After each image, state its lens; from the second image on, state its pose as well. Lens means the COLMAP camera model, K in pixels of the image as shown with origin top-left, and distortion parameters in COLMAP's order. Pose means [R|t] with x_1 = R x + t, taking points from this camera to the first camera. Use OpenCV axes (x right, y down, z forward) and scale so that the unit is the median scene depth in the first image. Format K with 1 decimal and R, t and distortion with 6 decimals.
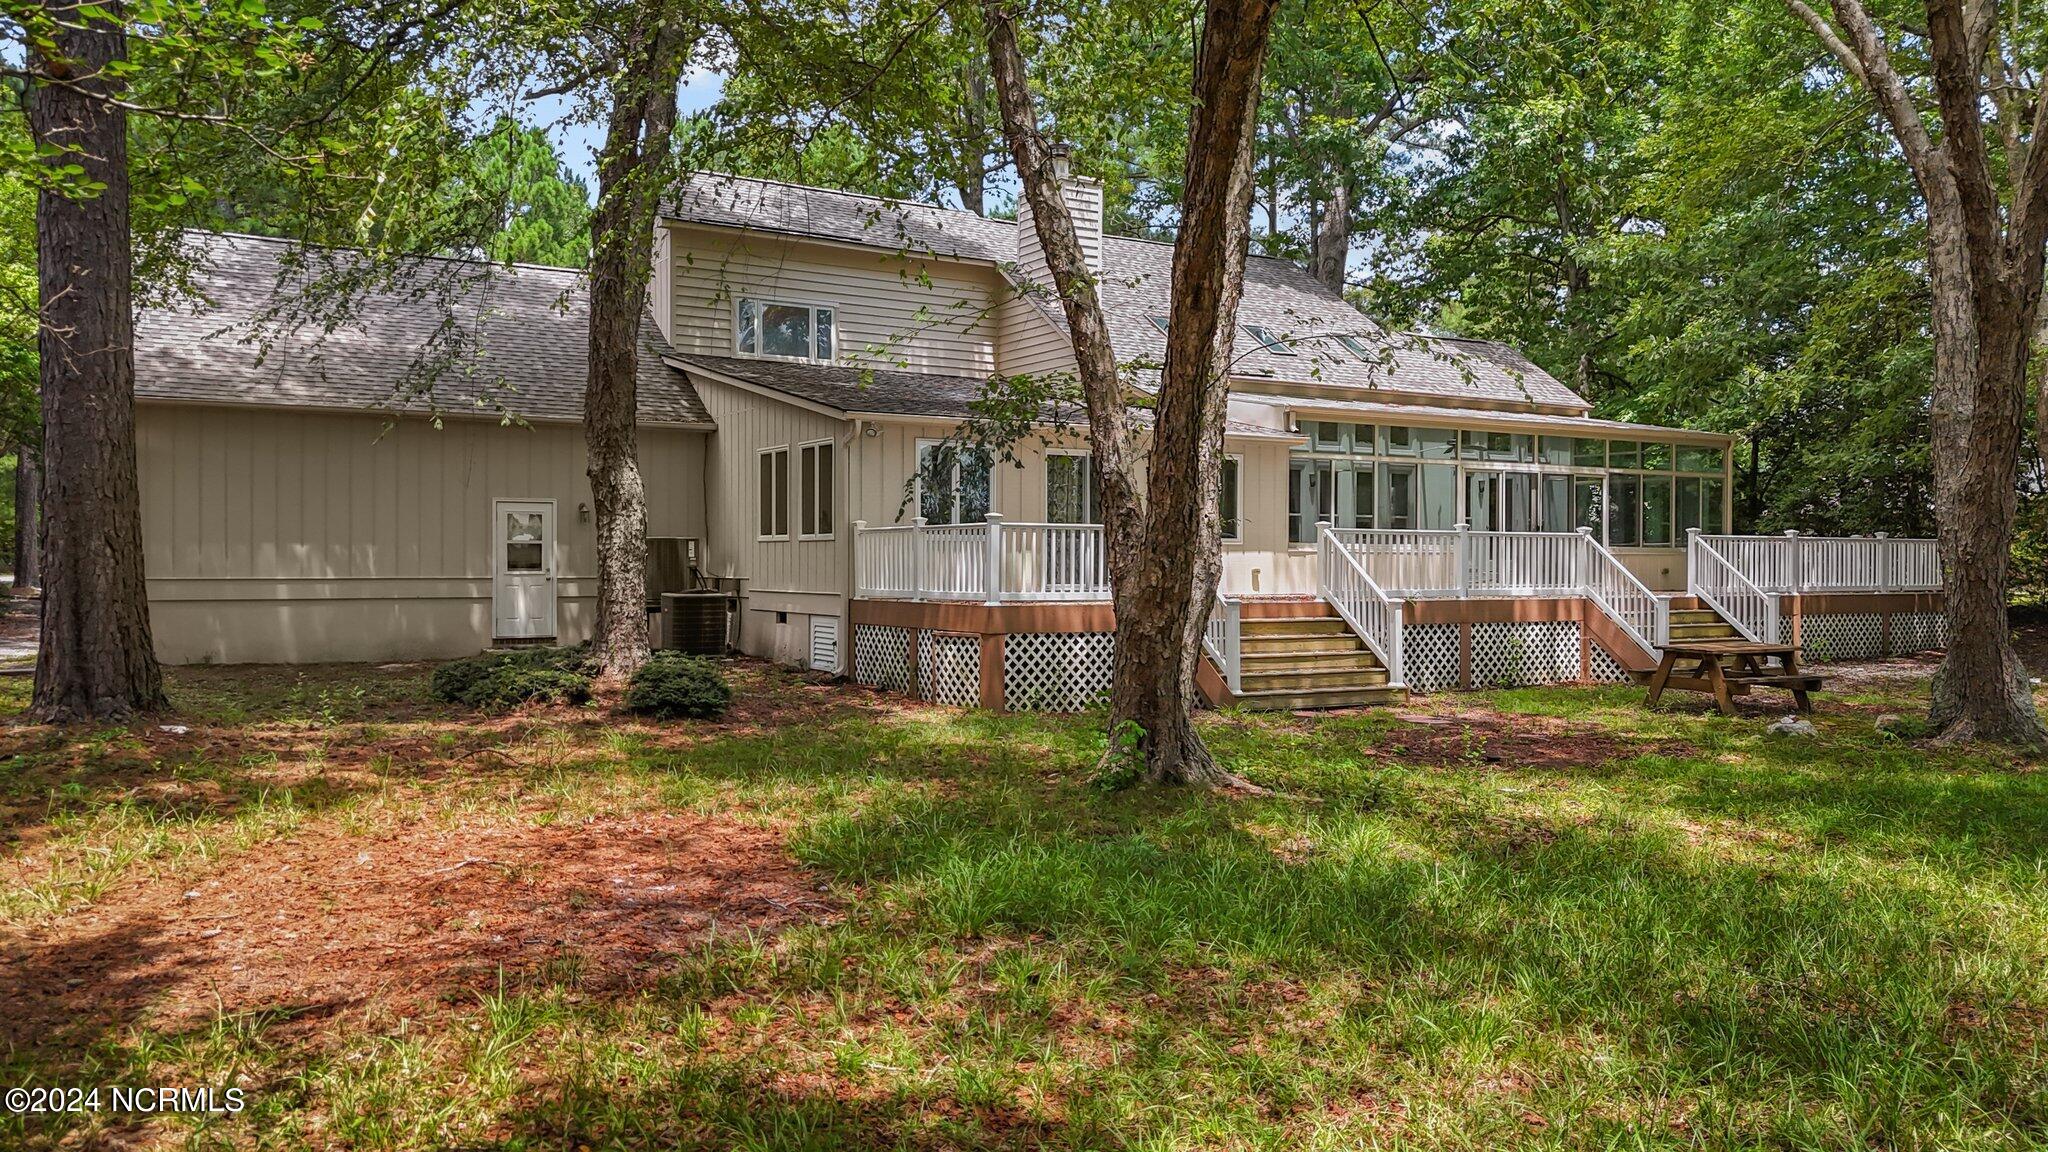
lens RADIAL K [[1504.3, 0, 1024.0], [0, 1504.3, 576.0], [0, 0, 1]] dist [0.072378, -0.001722]
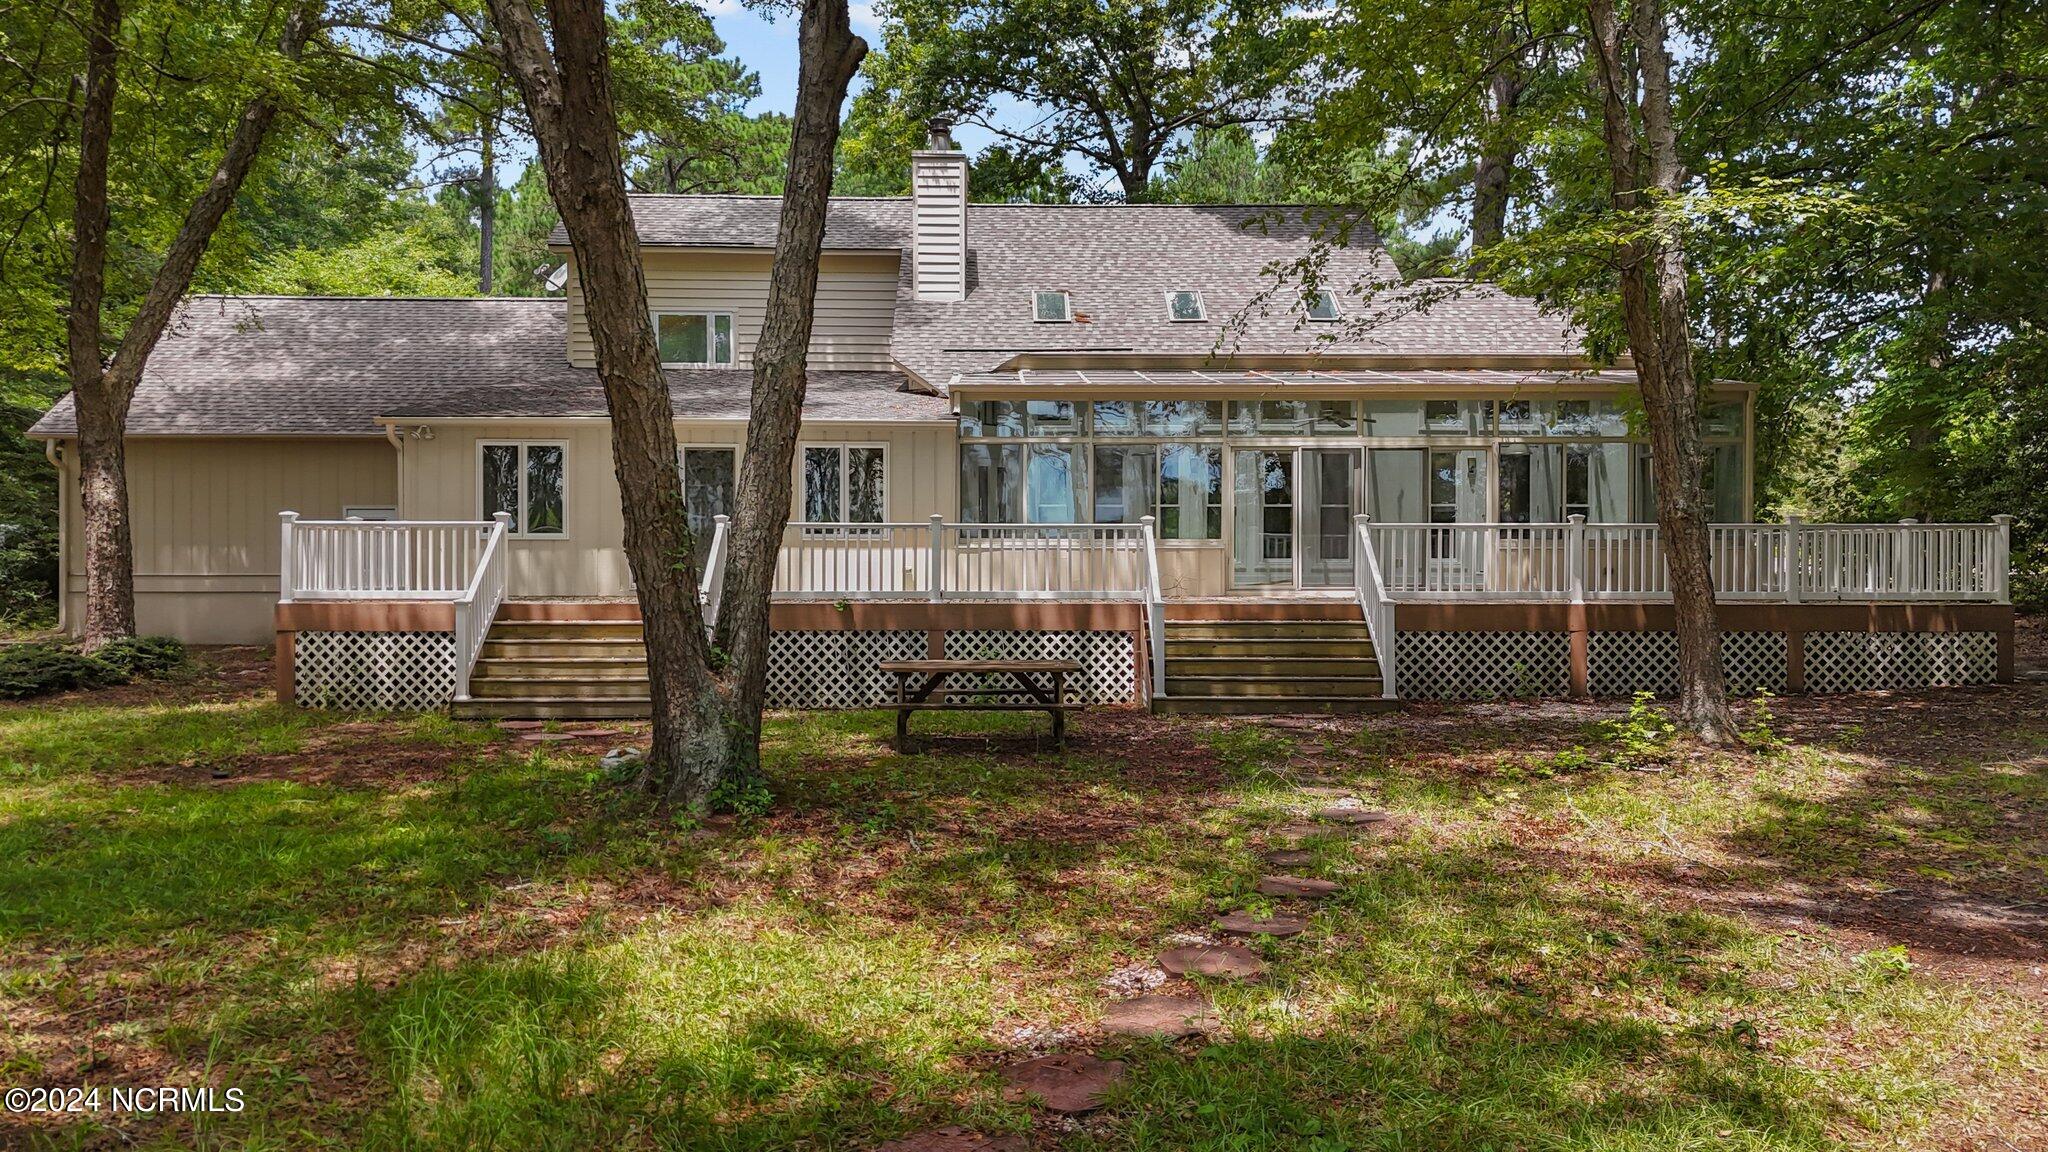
lens RADIAL K [[1504.3, 0, 1024.0], [0, 1504.3, 576.0], [0, 0, 1]] dist [0.072378, -0.001722]
pose [[0.864138, 0.003425, -0.503244, 0.767144], [-0.003122, 0.999994, 0.001445, -0.001480], [0.503246, 0.000322, 0.864143, 0.293801]]
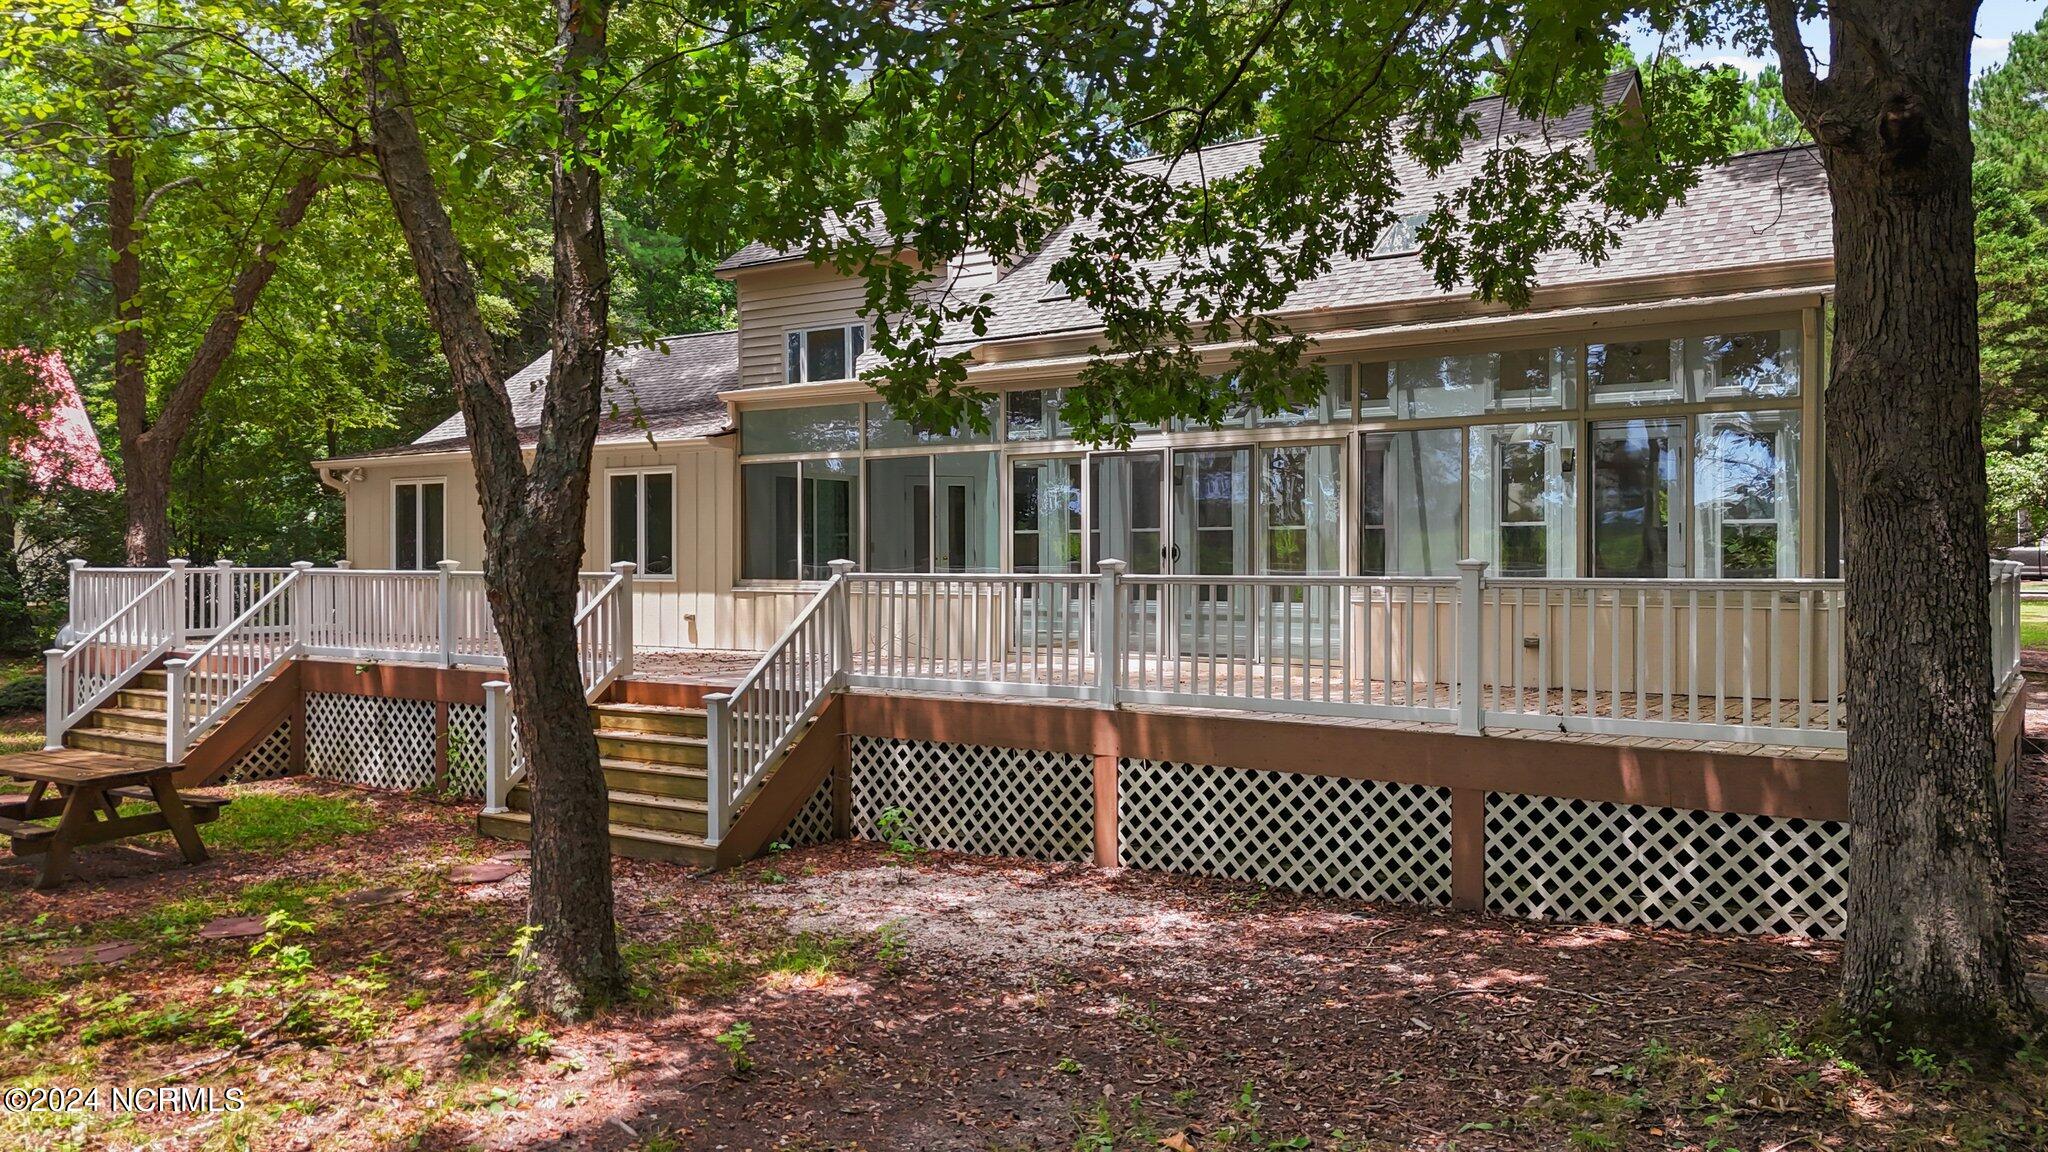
lens RADIAL K [[1504.3, 0, 1024.0], [0, 1504.3, 576.0], [0, 0, 1]] dist [0.072378, -0.001722]
pose [[0.397018, 0.005302, -0.917795, 1.057255], [-0.009026, 0.999958, 0.001872, -0.030872], [0.917766, 0.007541, 0.397049, 0.971470]]
